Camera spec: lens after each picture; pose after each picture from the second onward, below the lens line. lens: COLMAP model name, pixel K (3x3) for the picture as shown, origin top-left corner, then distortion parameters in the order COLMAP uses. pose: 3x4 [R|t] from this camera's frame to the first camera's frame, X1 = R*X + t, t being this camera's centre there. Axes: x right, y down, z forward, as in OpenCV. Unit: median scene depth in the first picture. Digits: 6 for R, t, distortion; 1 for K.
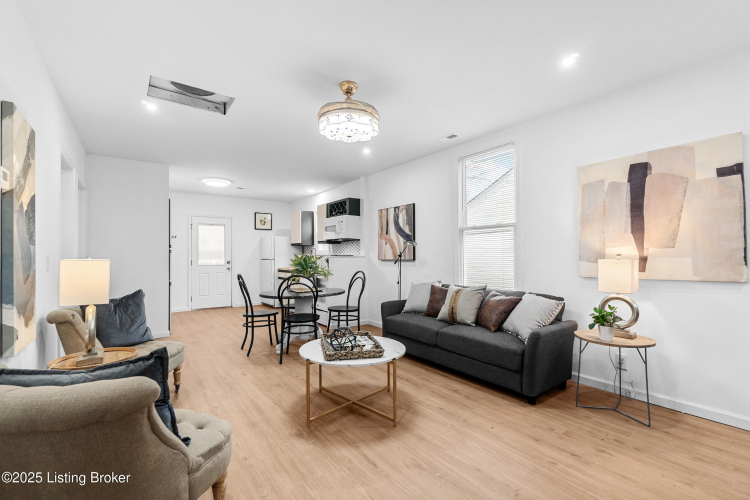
lens RADIAL K [[321.5, 0, 374.5], [0, 321.5, 252.3], [0, 0, 1]] dist [-0.007040, 0.001591]
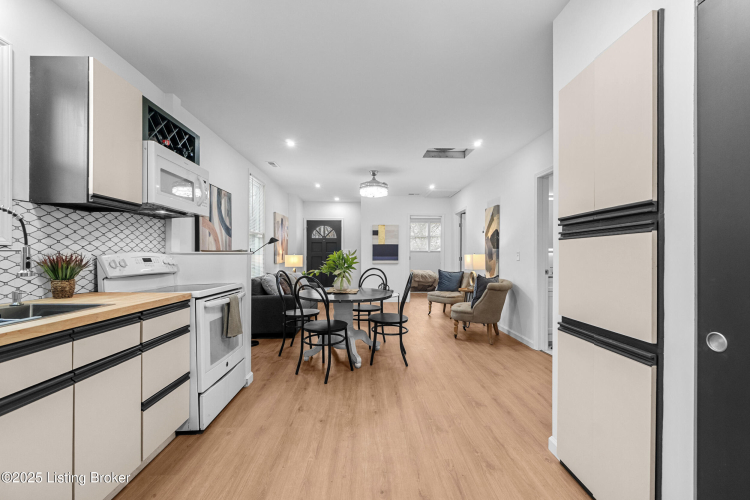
lens RADIAL K [[321.5, 0, 370.2], [0, 321.5, 255.6], [0, 0, 1]] dist [-0.007040, 0.001591]
pose [[-0.808851, 0.001782, 0.588011, -0.658869], [-0.004031, 0.999955, -0.008576, 0.022647], [-0.588000, -0.009307, -0.808808, 1.385615]]
